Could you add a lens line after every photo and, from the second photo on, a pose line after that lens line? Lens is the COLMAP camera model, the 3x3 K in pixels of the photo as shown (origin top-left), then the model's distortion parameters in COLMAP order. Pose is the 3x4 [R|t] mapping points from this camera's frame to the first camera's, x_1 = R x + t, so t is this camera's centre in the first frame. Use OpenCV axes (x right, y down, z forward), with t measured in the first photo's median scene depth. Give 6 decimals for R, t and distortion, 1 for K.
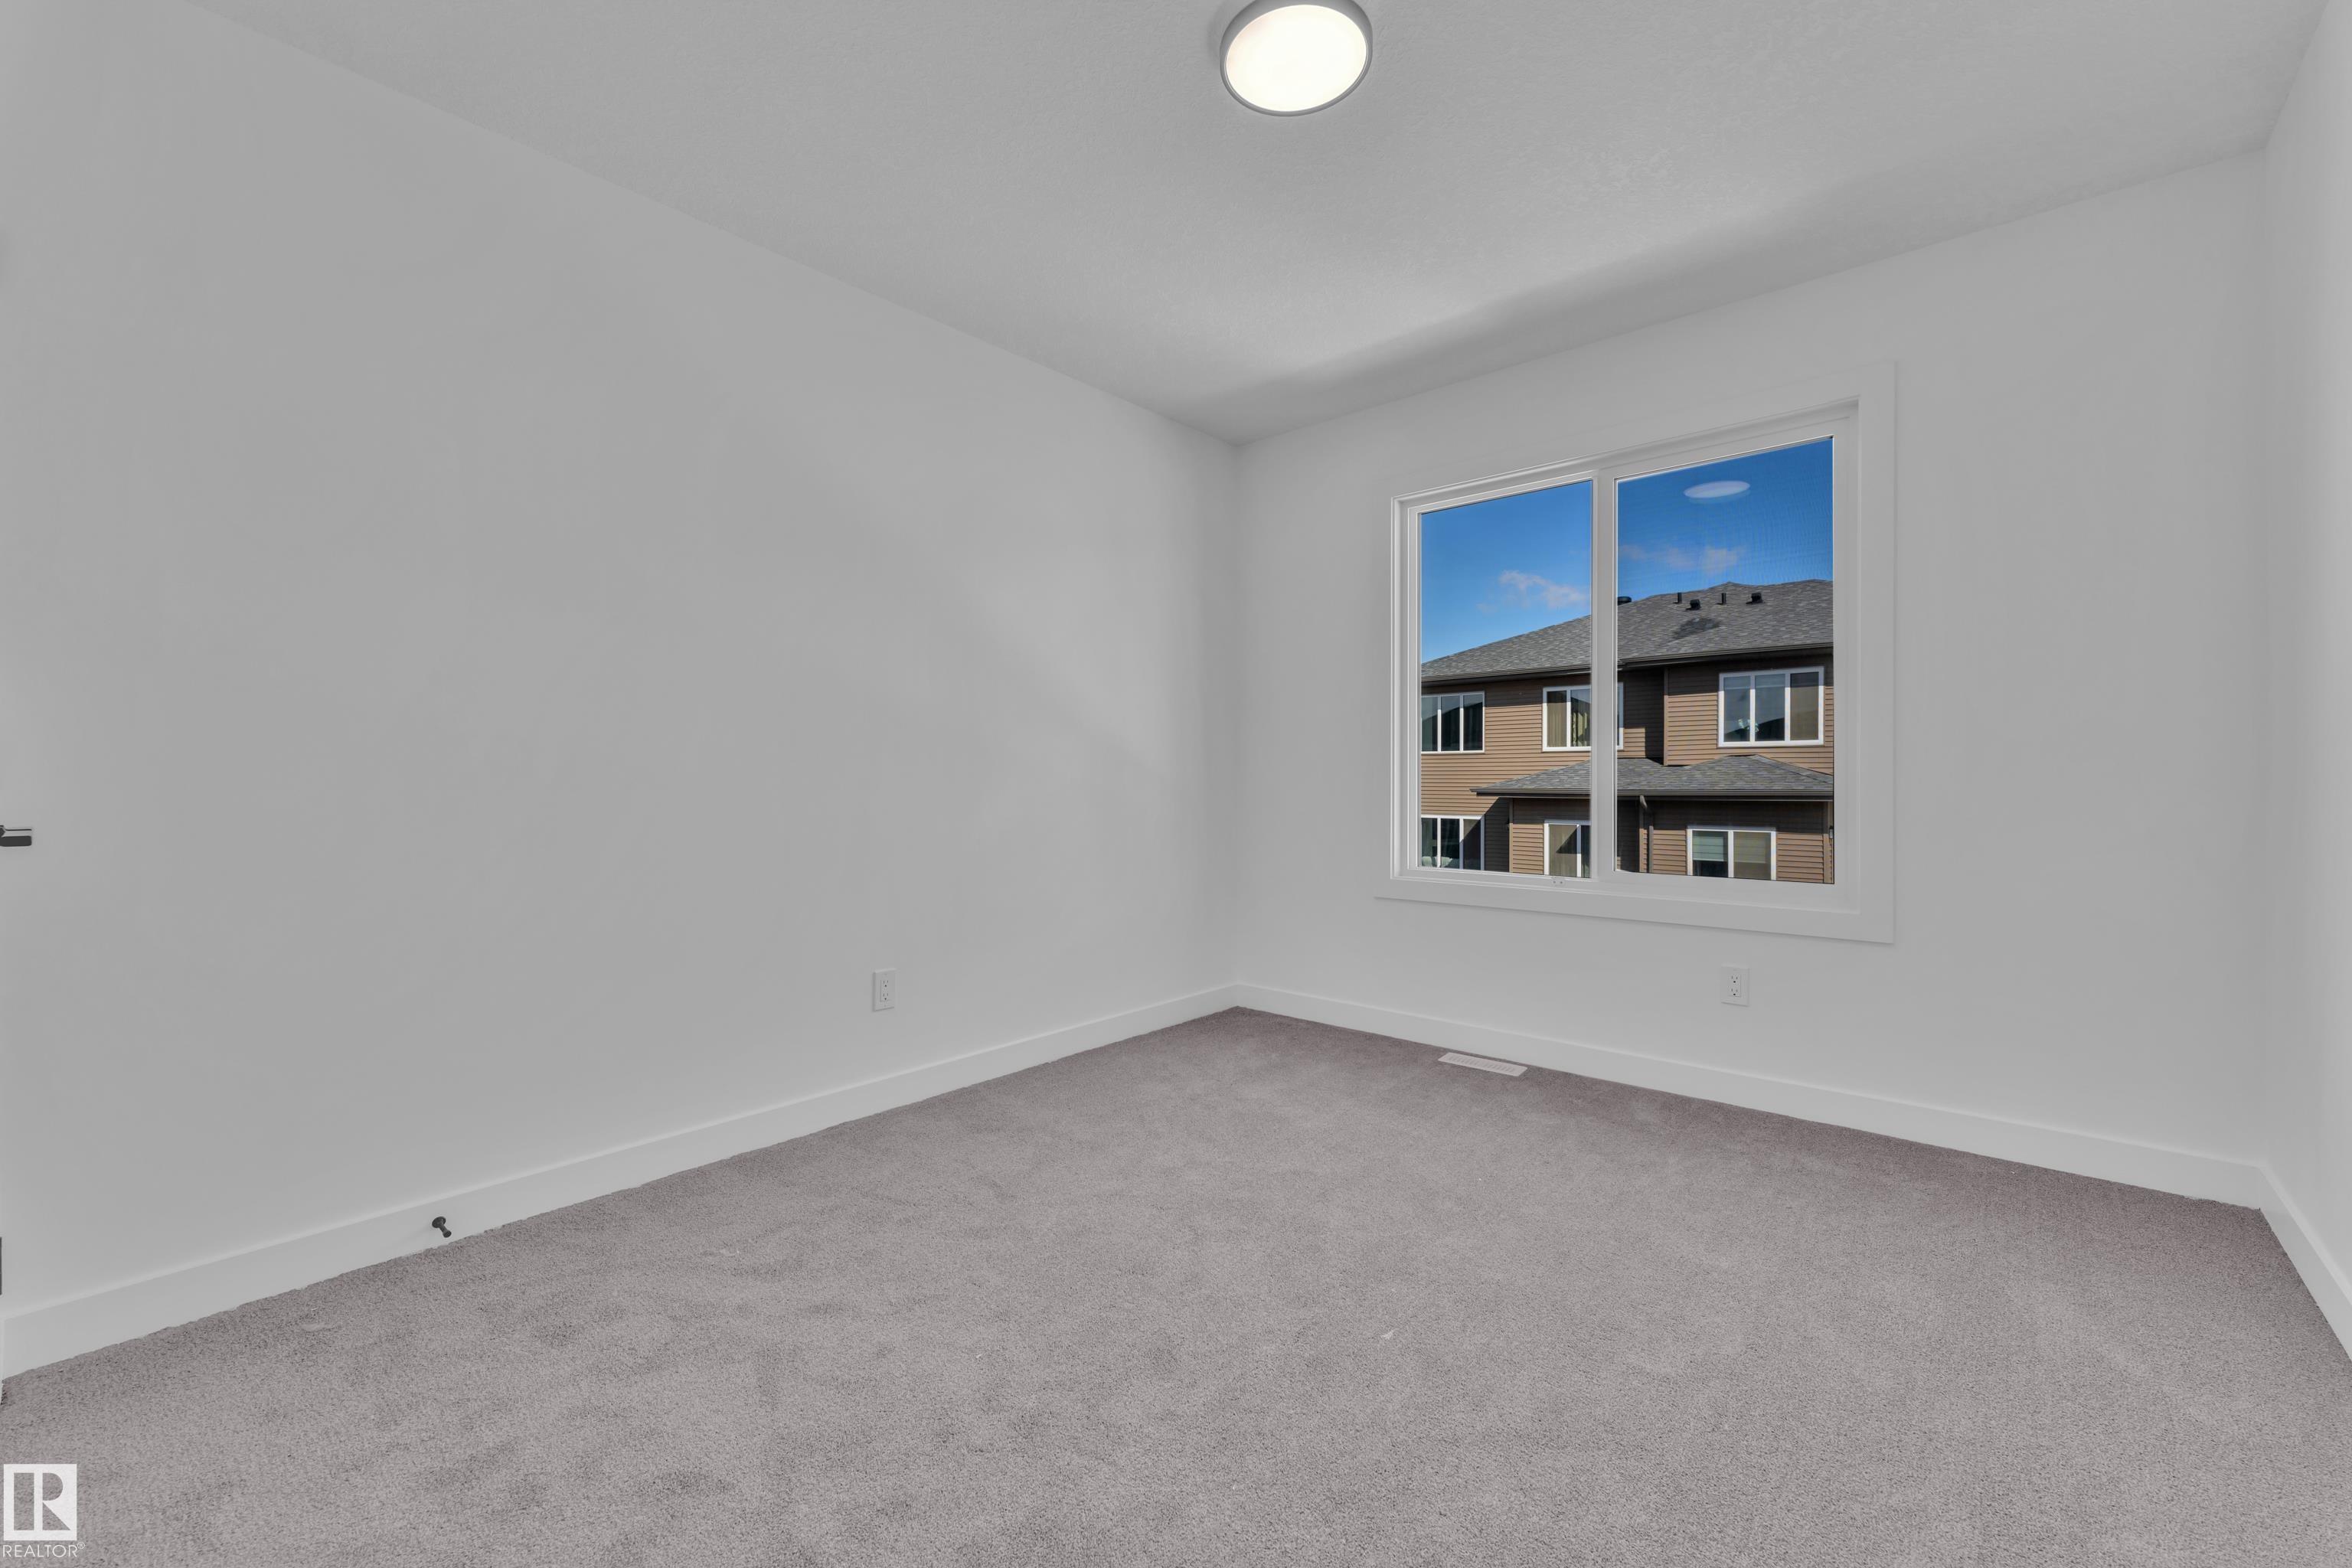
lens RADIAL K [[948.5, 0, 1175.1], [0, 948.5, 774.8], [0, 0, 1]] dist [0.001238, 0.000239]
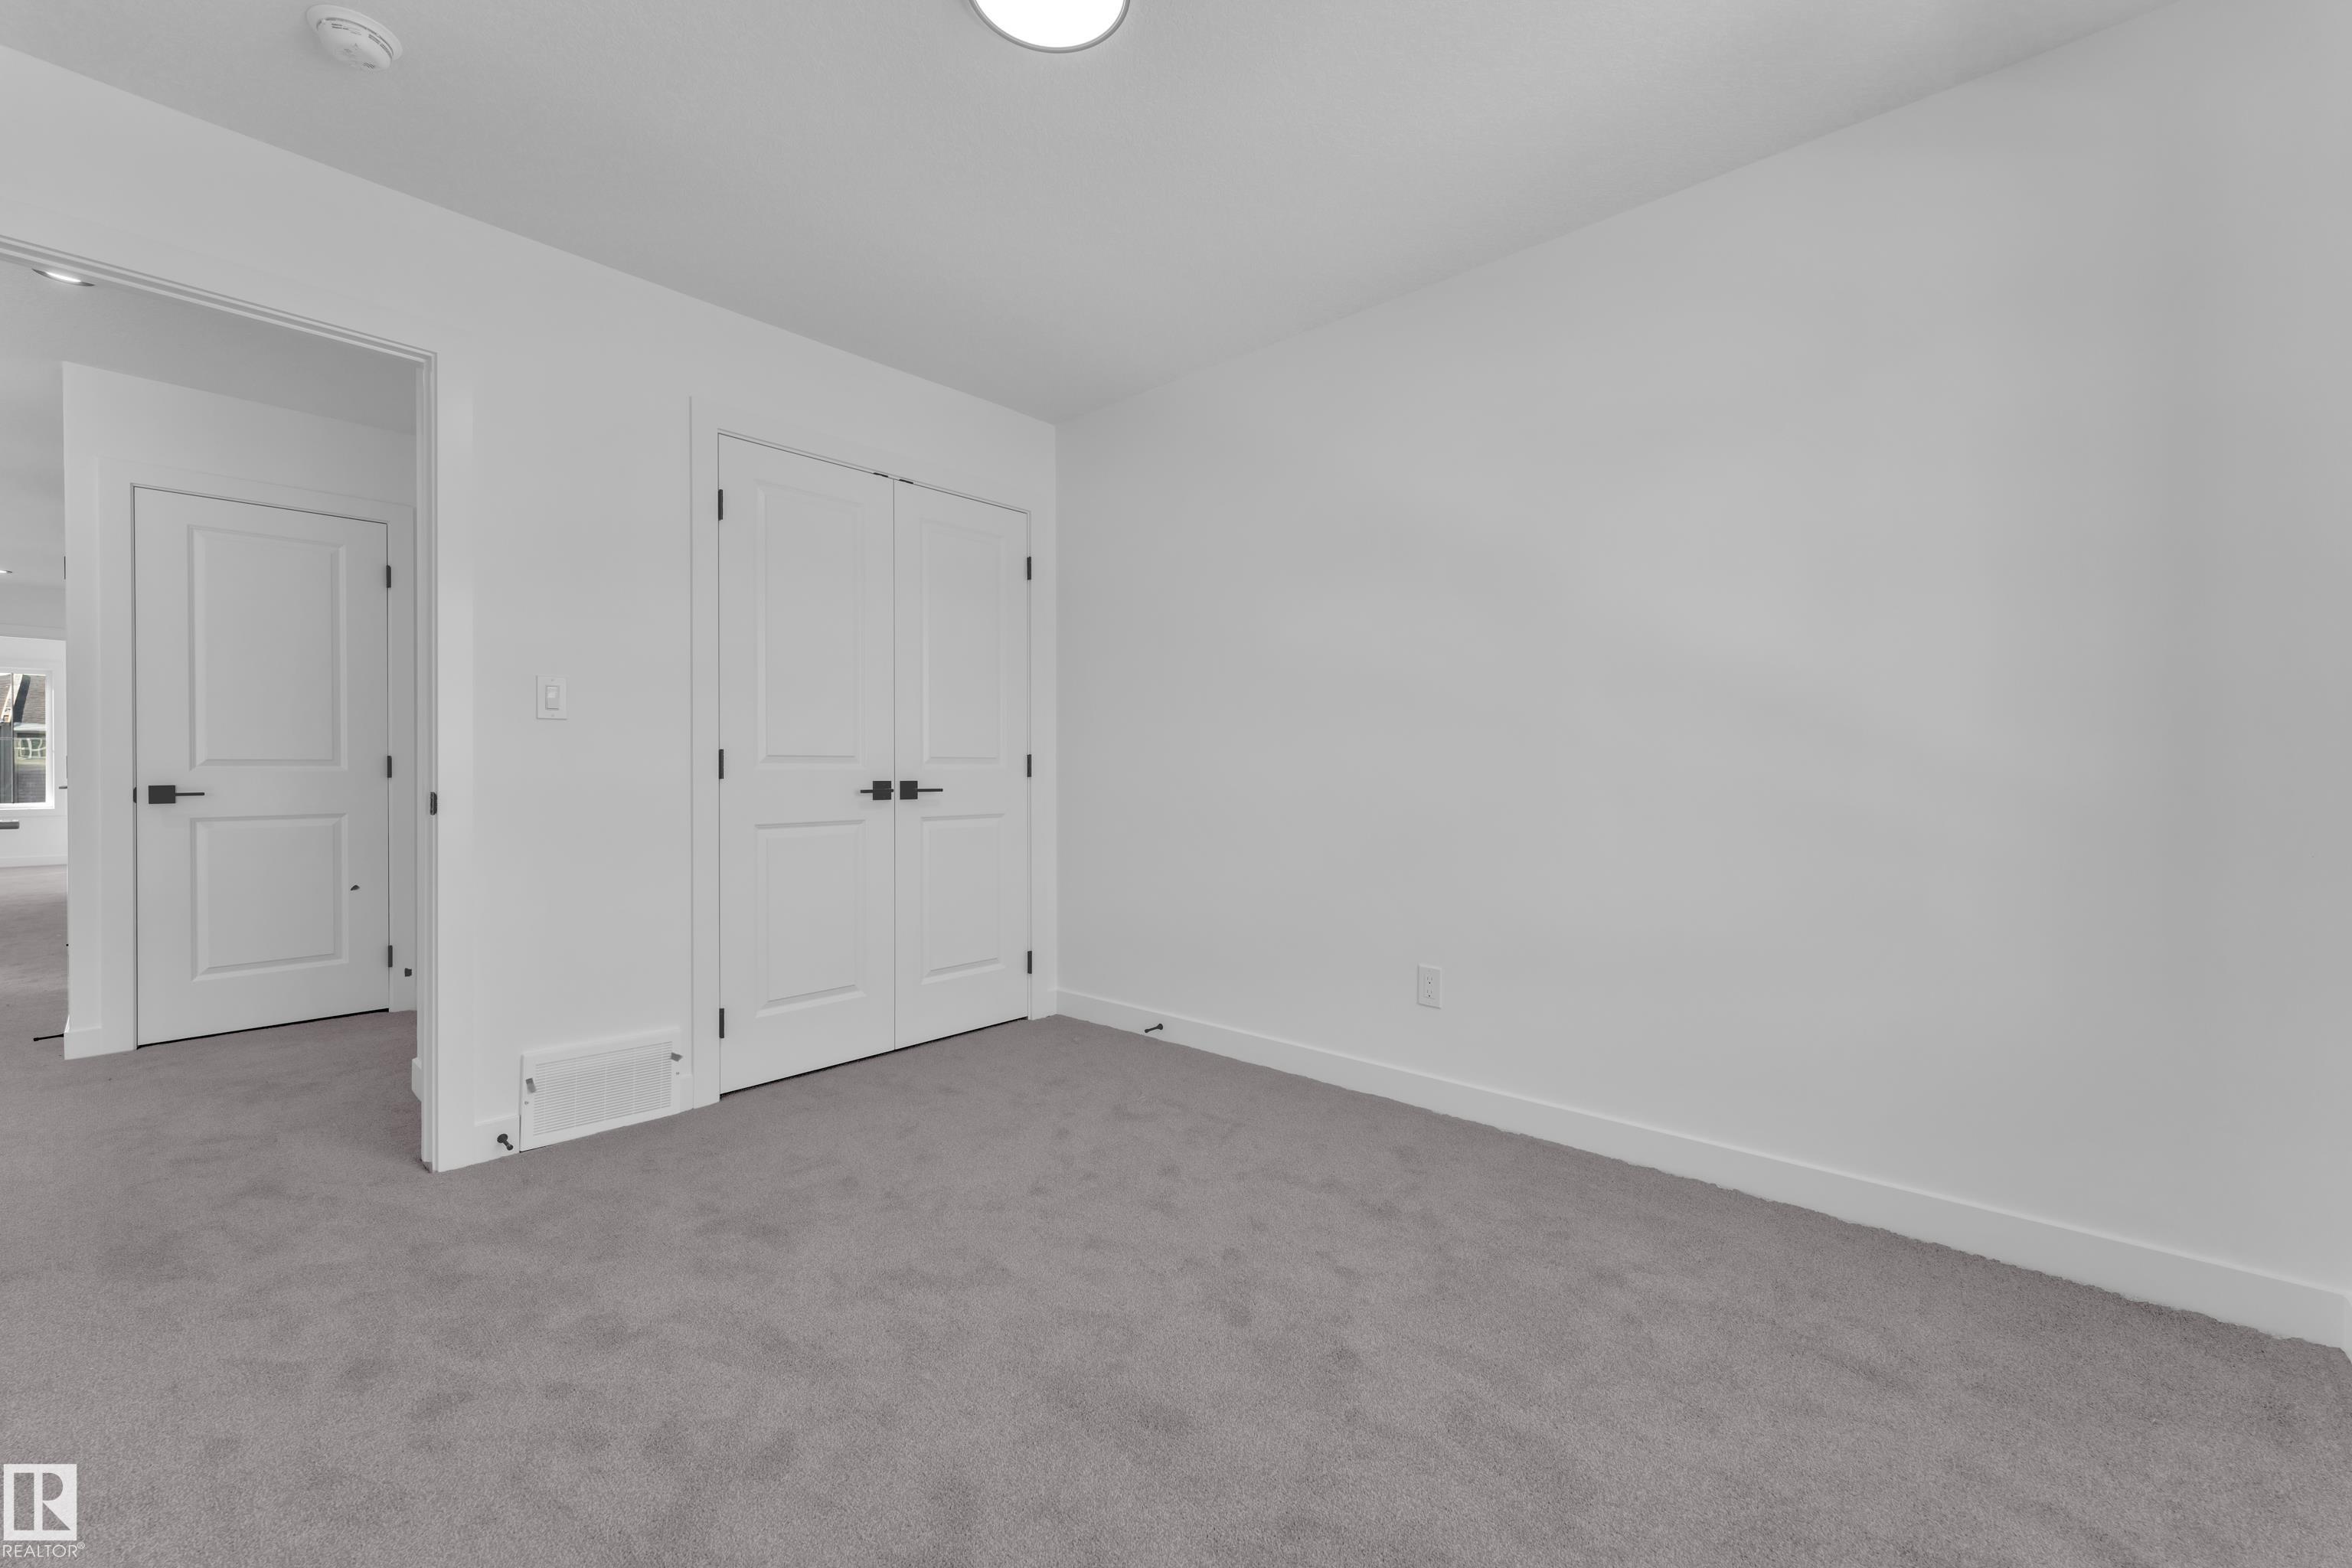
lens RADIAL K [[934.4, 0, 1166.7], [0, 934.4, 785.9], [0, 0, 1]] dist [-0.000975, 0.000073]
pose [[-0.023004, 0.008929, -0.999695, 0.781950], [0.004348, 0.999952, 0.008832, 0.010765], [0.999726, -0.004143, -0.023042, 0.880719]]
